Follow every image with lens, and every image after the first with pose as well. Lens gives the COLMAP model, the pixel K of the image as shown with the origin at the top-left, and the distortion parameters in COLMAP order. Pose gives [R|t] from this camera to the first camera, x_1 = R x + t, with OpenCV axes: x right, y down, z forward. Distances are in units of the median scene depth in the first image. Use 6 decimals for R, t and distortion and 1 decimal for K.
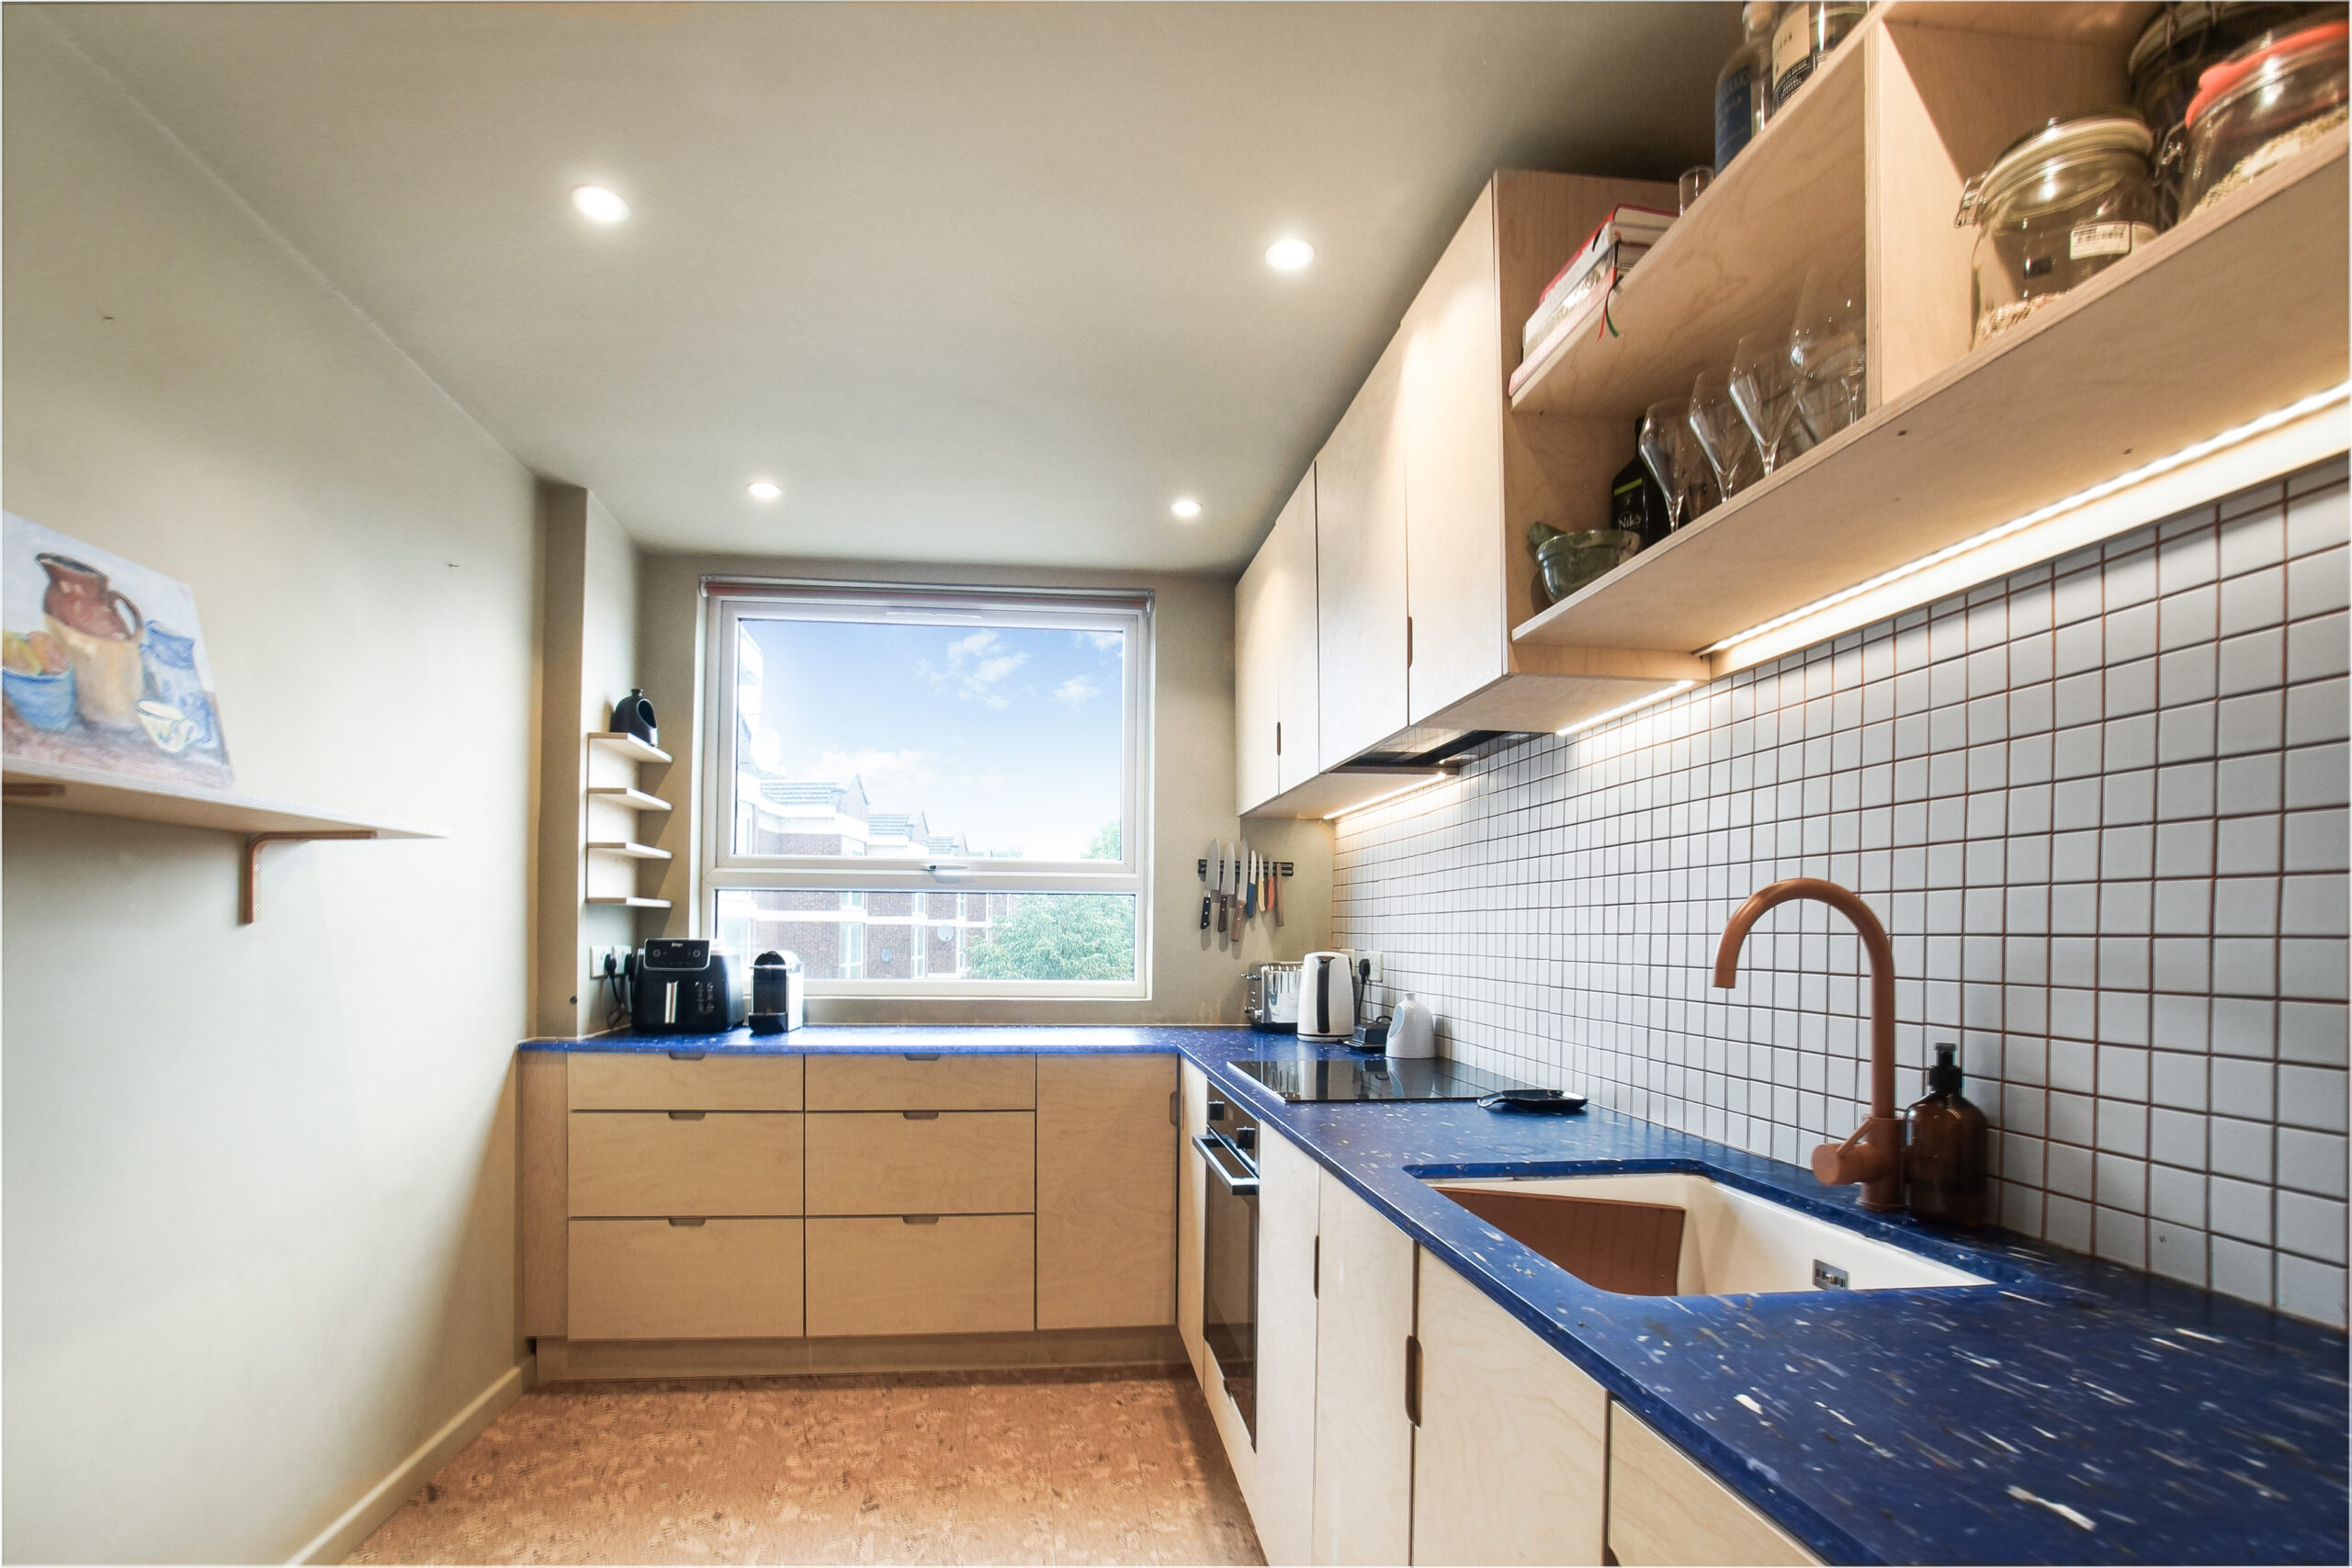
lens RADIAL K [[1156.6, 0, 1144.7], [0, 1156.6, 937.0], [0, 0, 1]] dist [-0.048066, 0.051472]
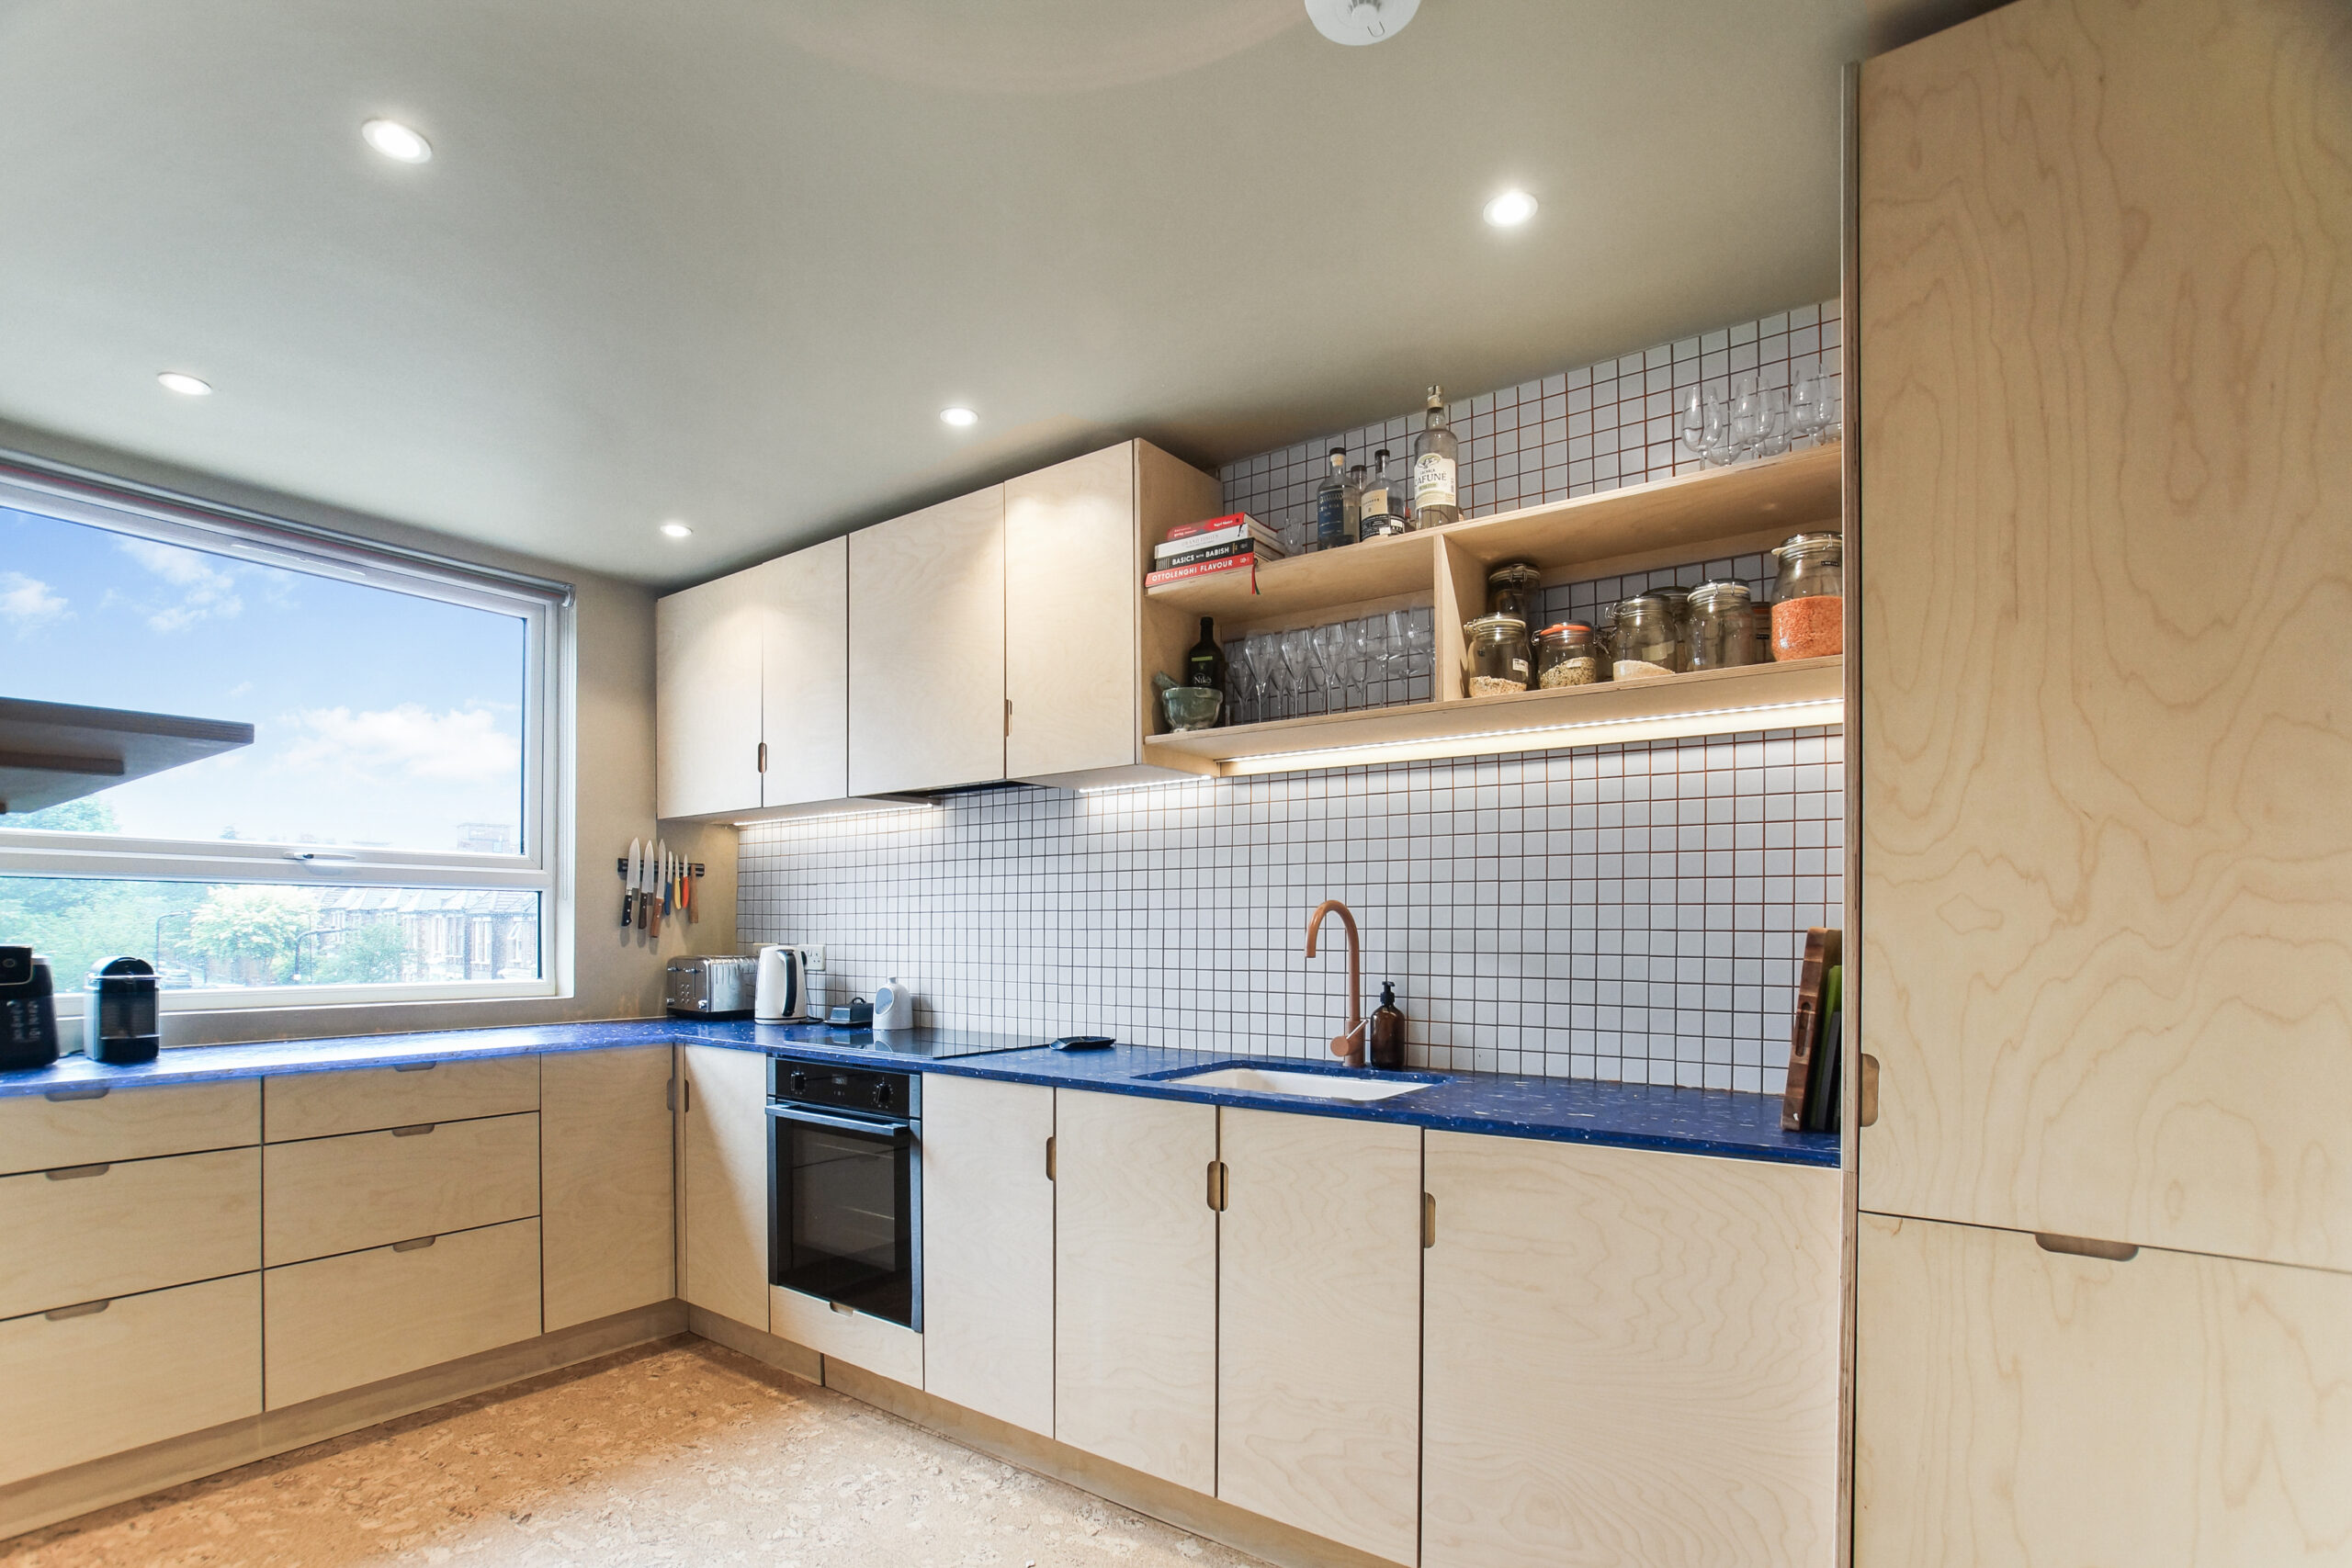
lens RADIAL K [[1156.6, 0, 1144.7], [0, 1156.6, 937.0], [0, 0, 1]] dist [-0.048066, 0.051472]
pose [[0.689749, -0.011131, 0.723963, -0.453024], [0.006860, 0.999937, 0.008839, -0.003616], [-0.724016, -0.001130, 0.689782, -0.048986]]
